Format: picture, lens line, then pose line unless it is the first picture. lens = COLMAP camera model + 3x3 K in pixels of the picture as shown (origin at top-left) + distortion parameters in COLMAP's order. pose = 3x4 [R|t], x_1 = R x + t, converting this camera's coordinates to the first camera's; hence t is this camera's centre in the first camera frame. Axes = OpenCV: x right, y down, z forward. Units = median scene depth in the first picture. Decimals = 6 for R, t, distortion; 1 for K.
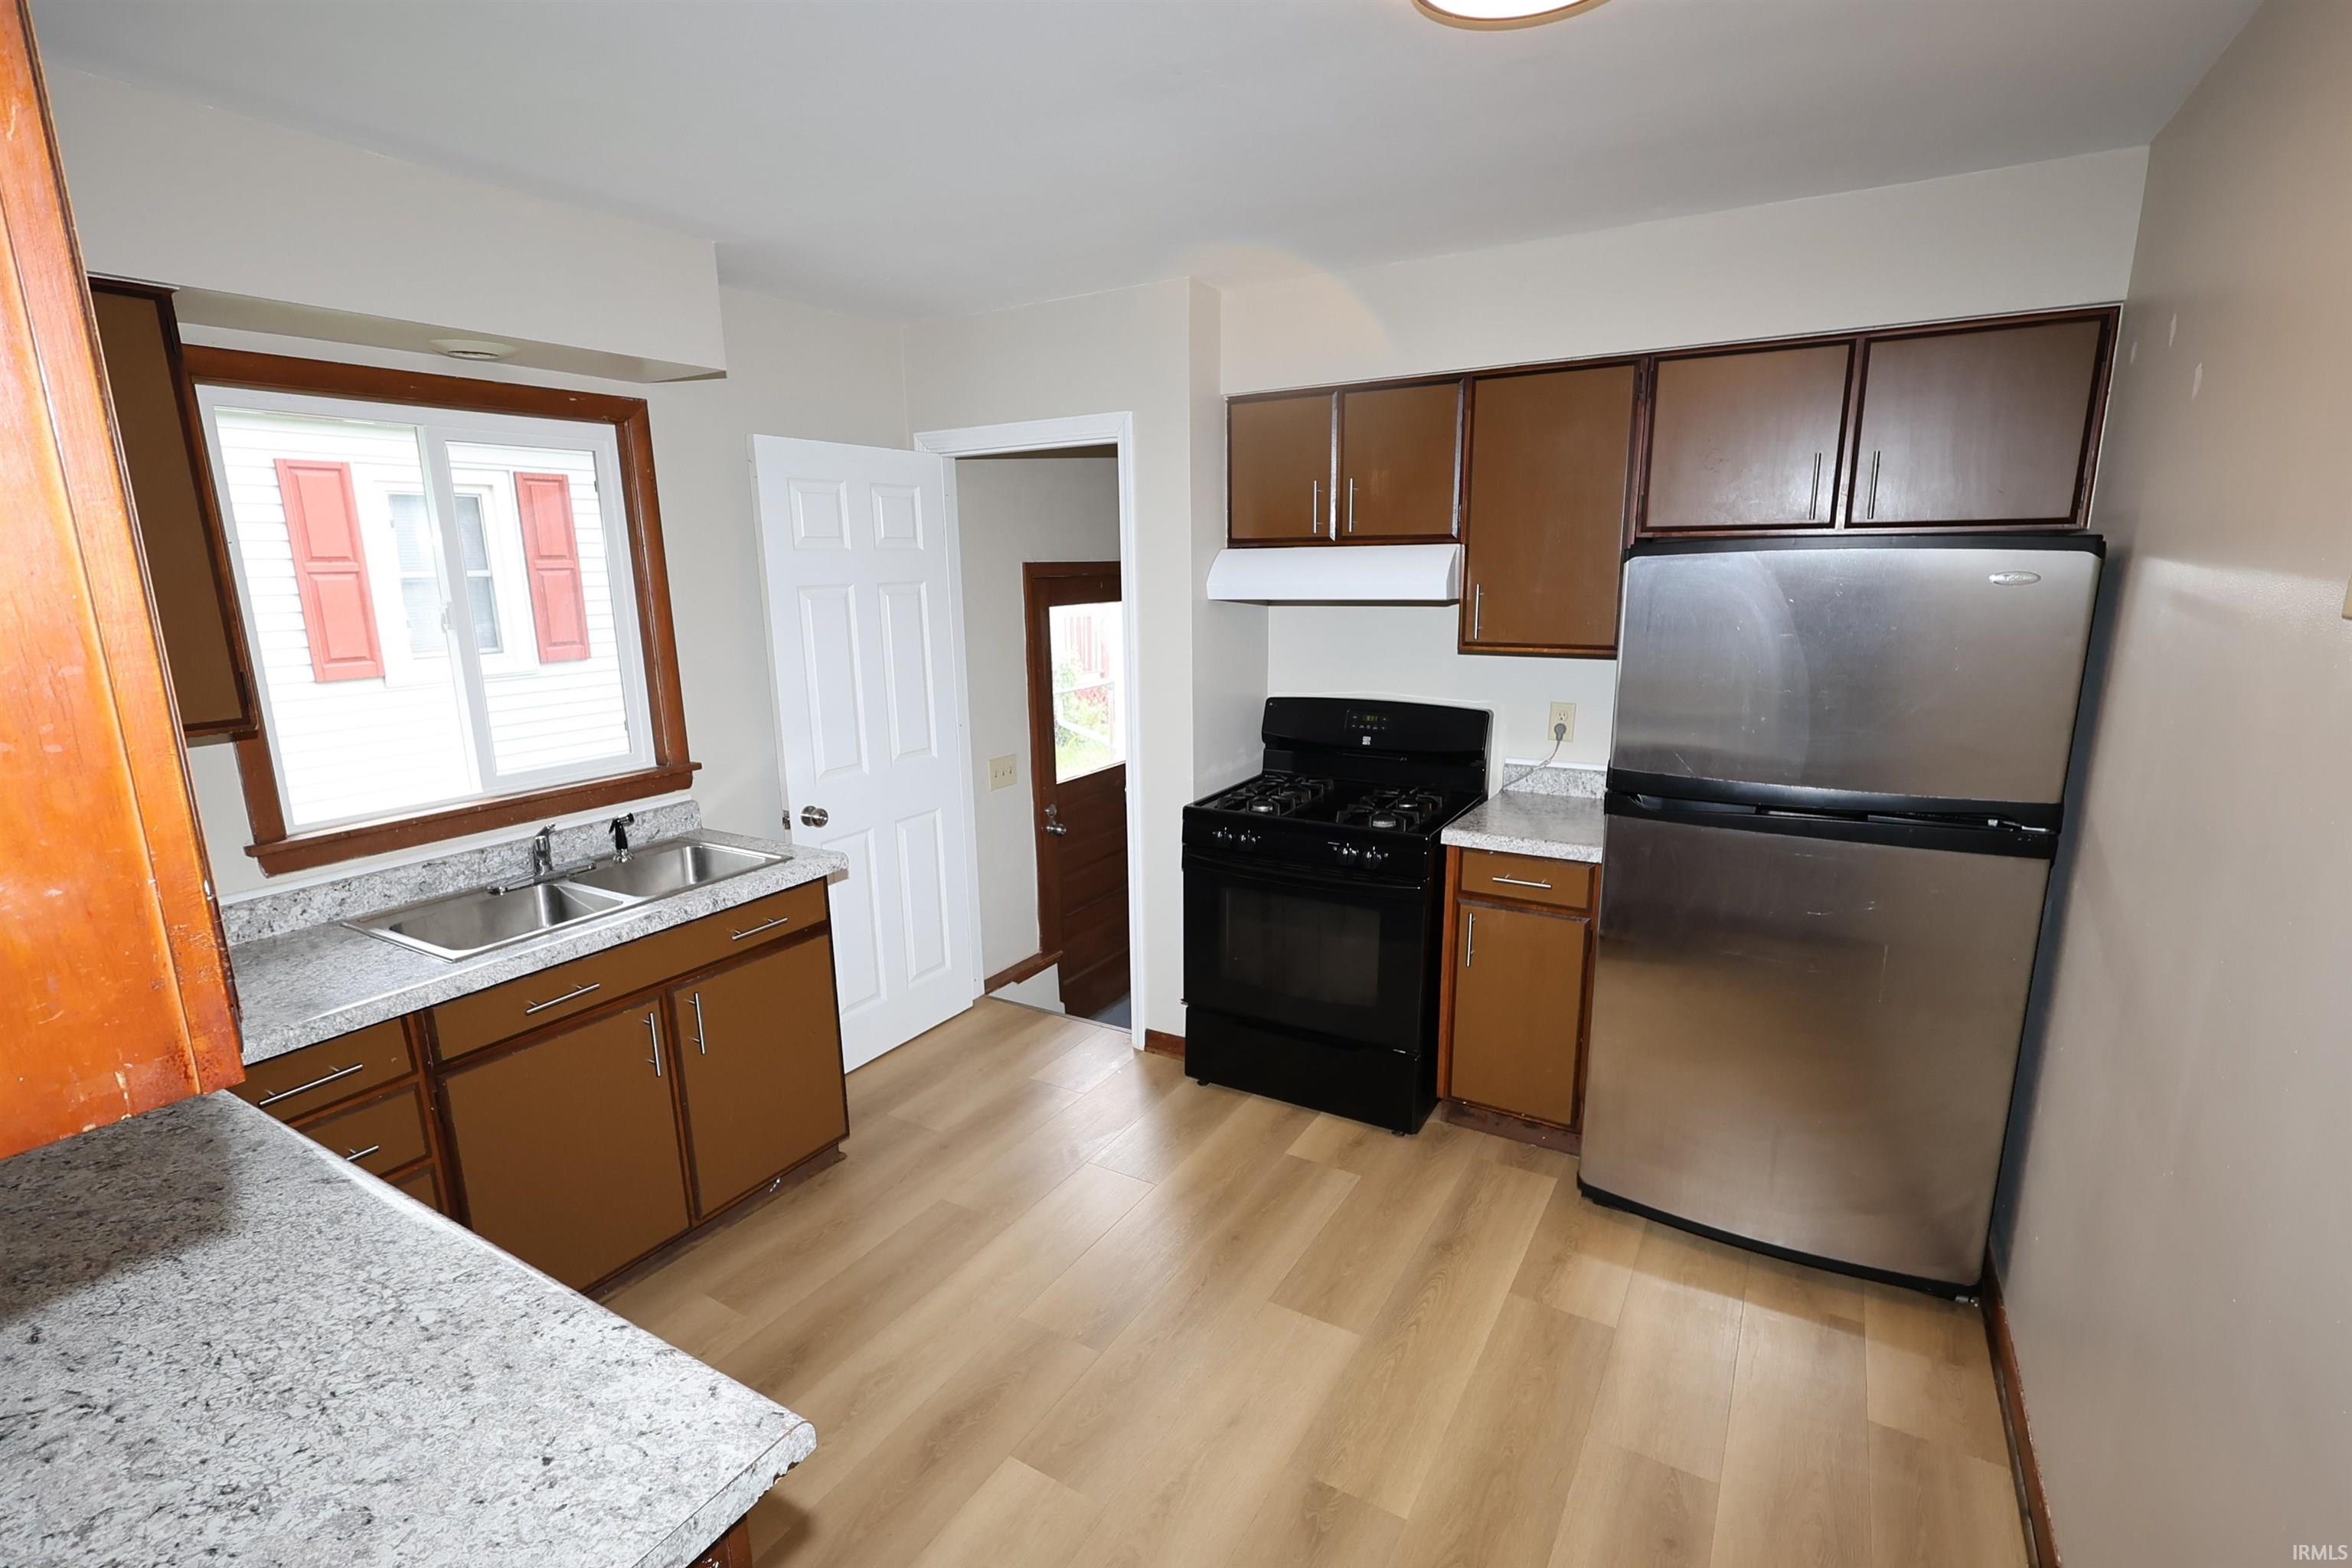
lens RADIAL K [[1085.8, 0, 1175.1], [0, 1085.8, 787.2], [0, 0, 1]] dist [-0.003794, 0.002538]
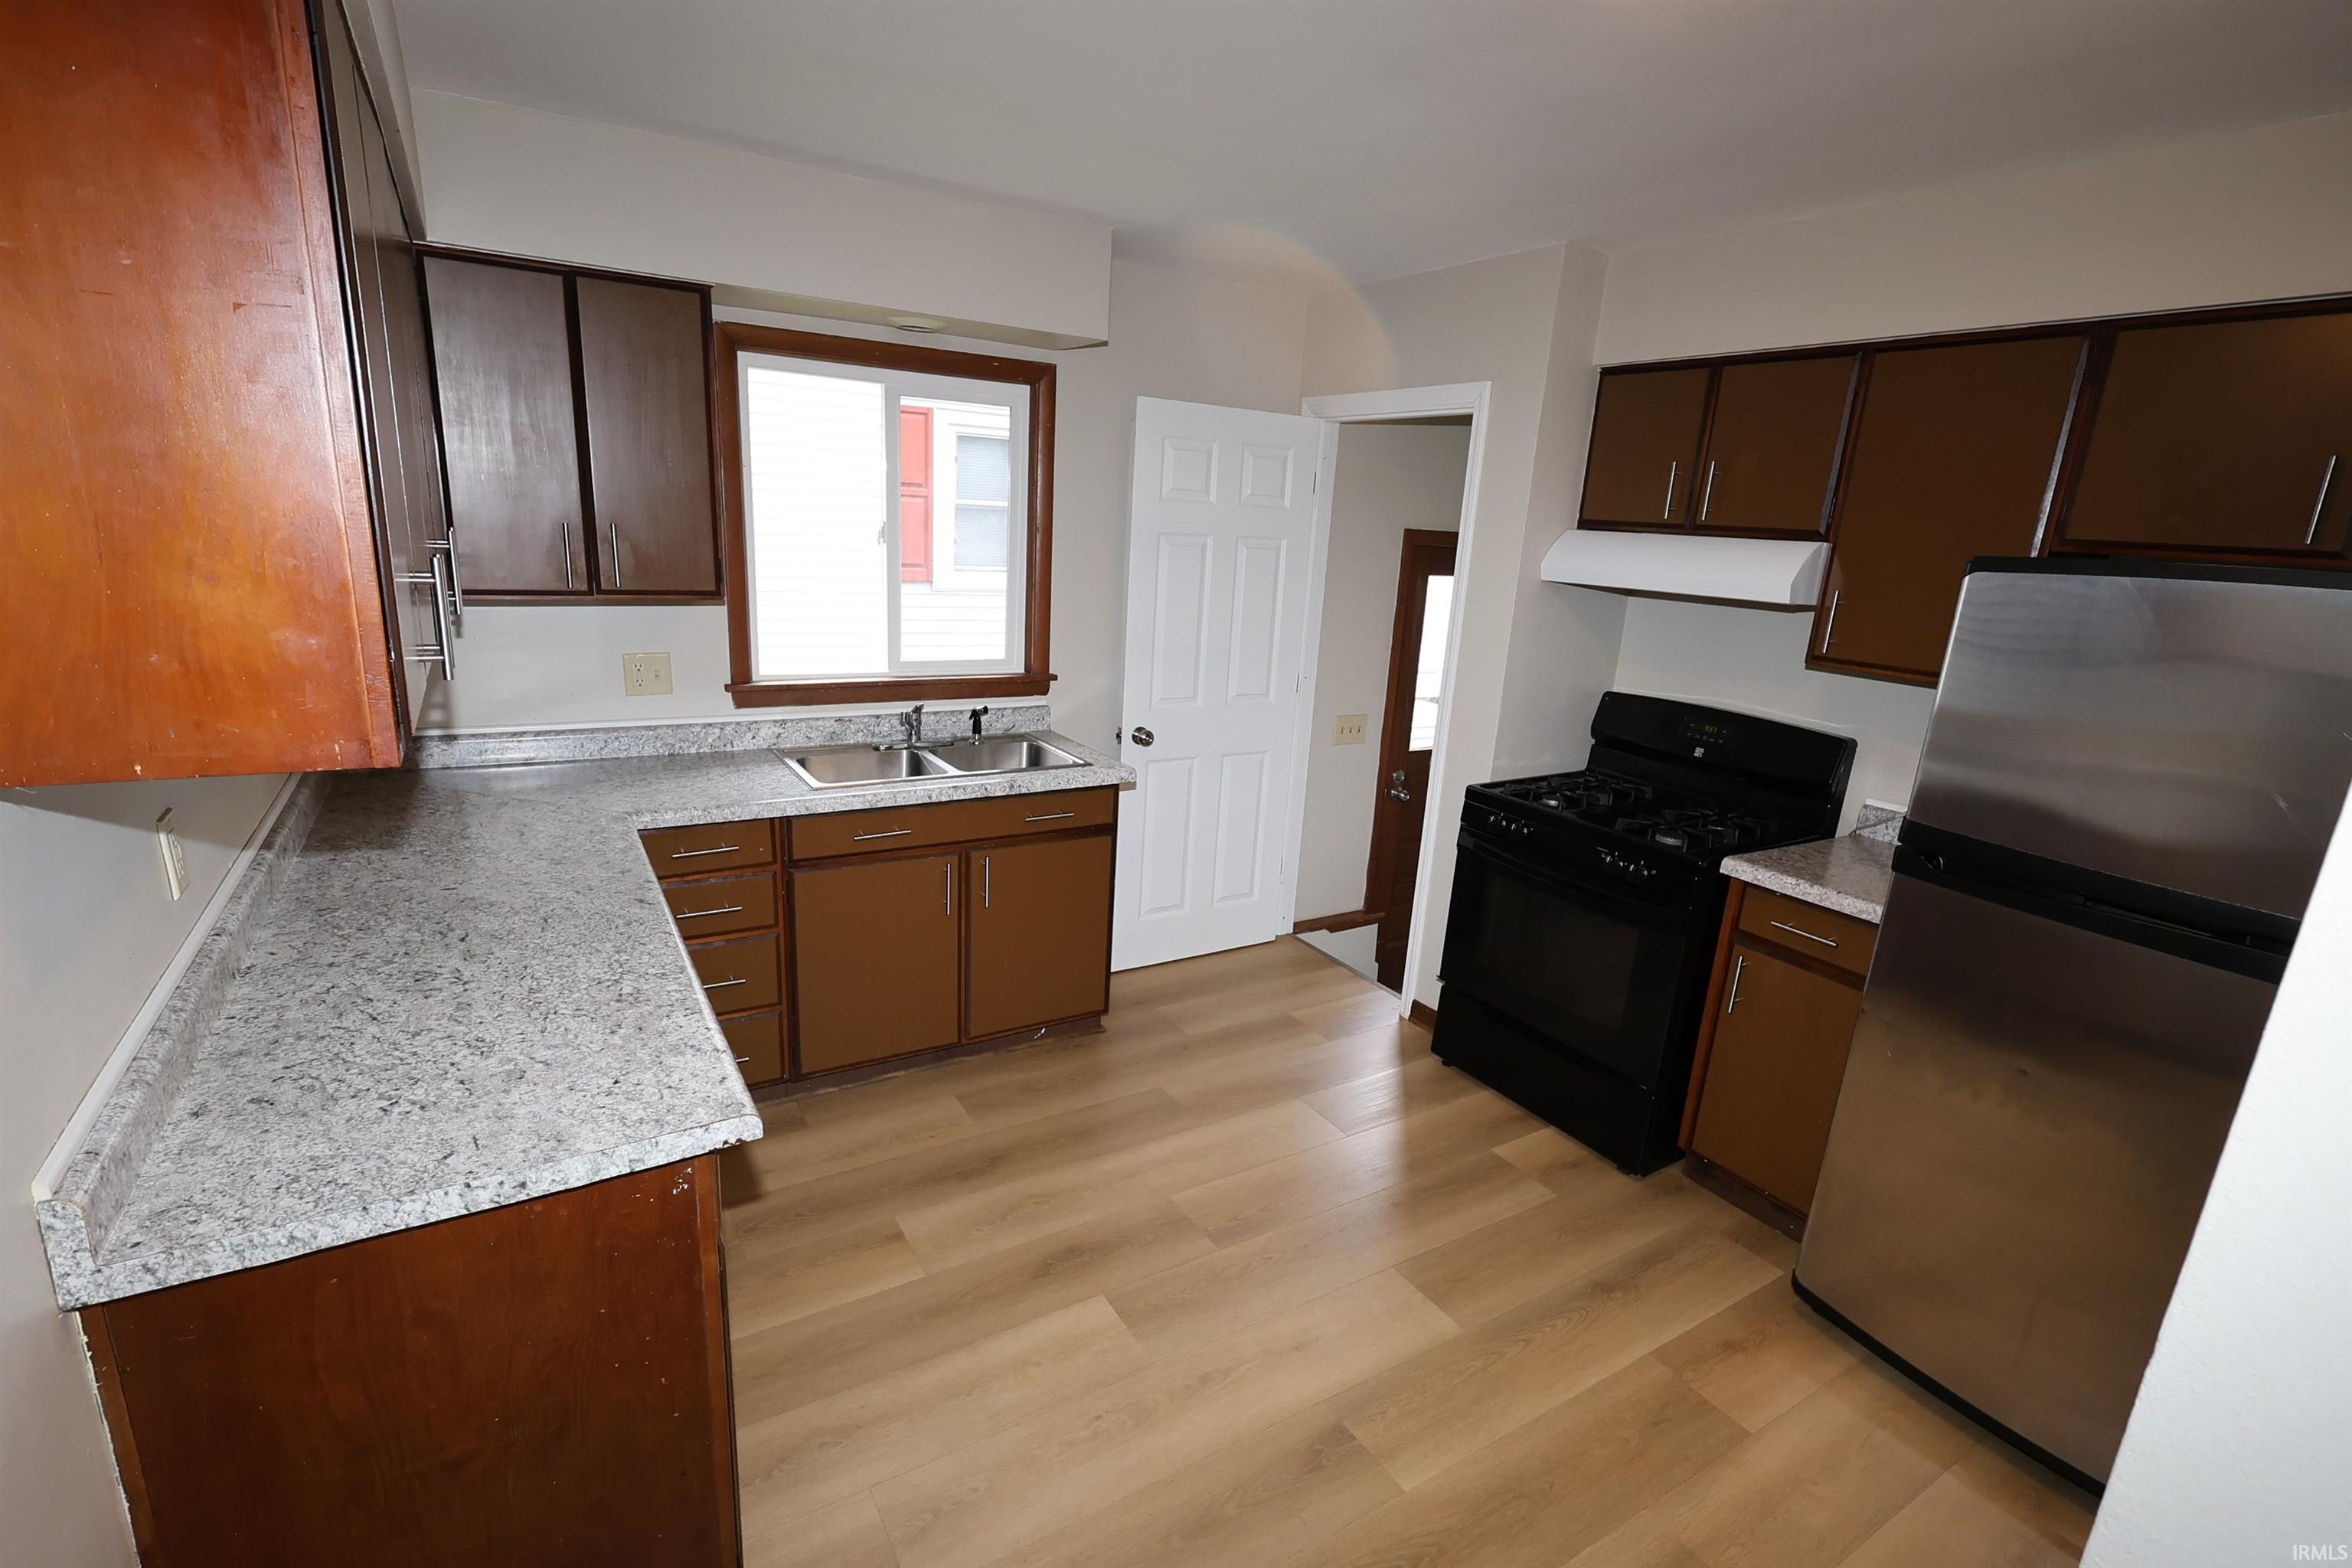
lens RADIAL K [[1085.8, 0, 1175.9], [0, 1085.8, 785.5], [0, 0, 1]] dist [-0.003794, 0.002538]
pose [[0.887076, 0.177280, -0.426224, 0.222252], [-0.164730, 0.984096, 0.066473, -0.004322], [0.431230, 0.011246, 0.902172, -0.009788]]
